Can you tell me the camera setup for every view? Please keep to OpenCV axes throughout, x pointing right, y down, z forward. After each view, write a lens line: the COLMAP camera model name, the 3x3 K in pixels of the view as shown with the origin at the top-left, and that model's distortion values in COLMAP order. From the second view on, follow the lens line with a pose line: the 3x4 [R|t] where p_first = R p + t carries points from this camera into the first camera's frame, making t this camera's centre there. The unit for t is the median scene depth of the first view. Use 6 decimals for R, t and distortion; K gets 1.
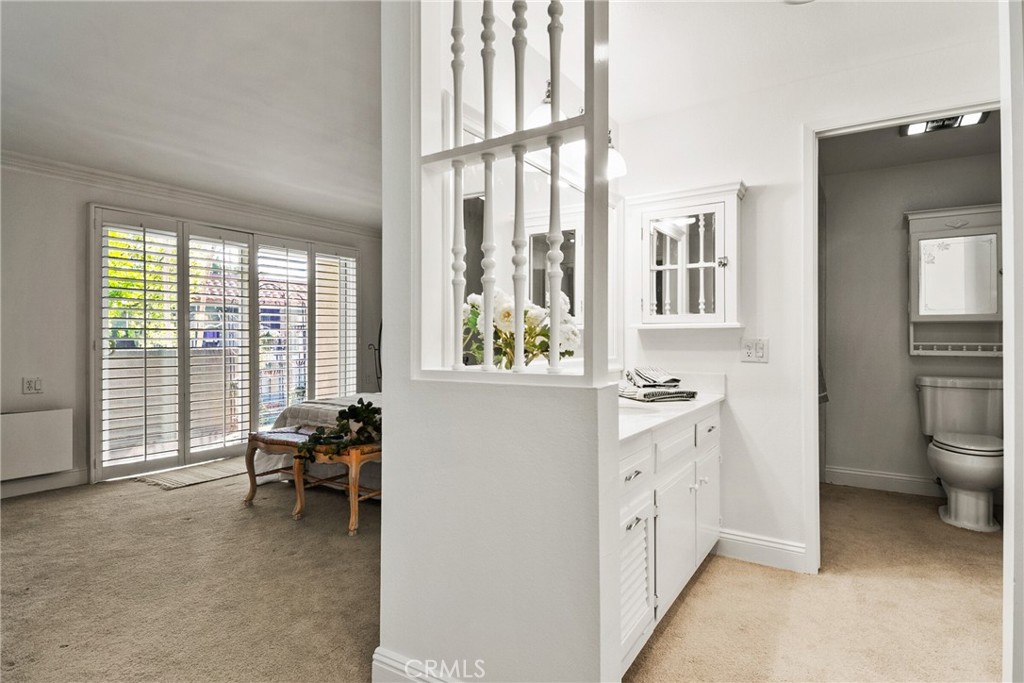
lens RADIAL K [[527.6, 0, 514.2], [0, 527.6, 335.3], [0, 0, 1]] dist [0.051211, -0.043668]
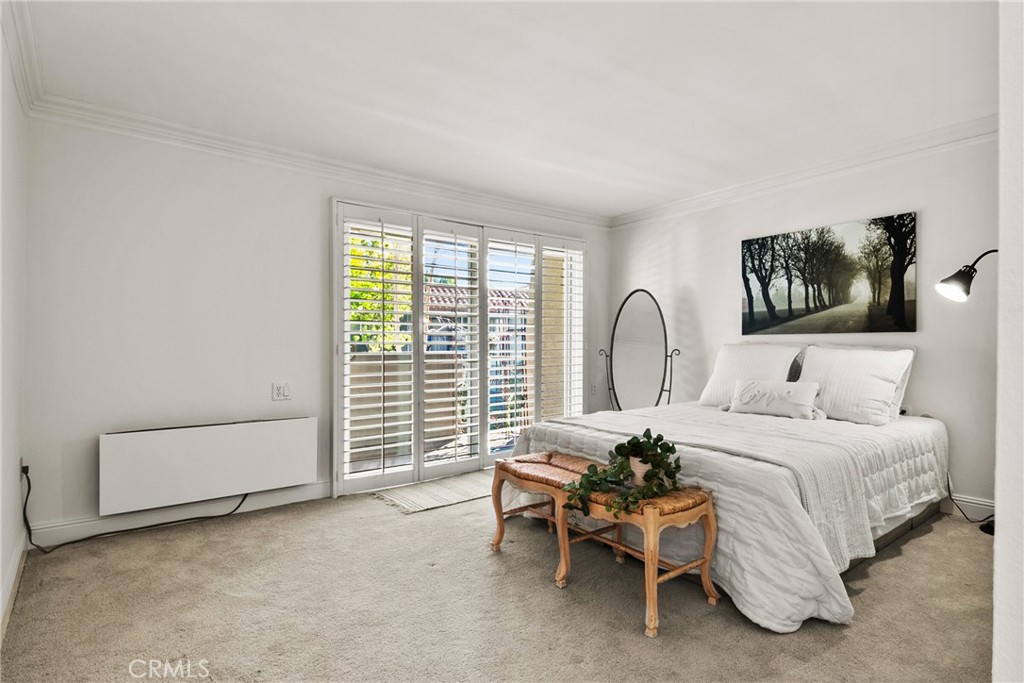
lens RADIAL K [[535.5, 0, 523.6], [0, 535.5, 340.3], [0, 0, 1]] dist [0.059729, -0.046415]
pose [[0.946227, 0.002371, -0.323494, -0.207144], [-0.001478, 0.999994, 0.003005, -0.001375], [0.323500, -0.002365, 0.946225, 0.259624]]
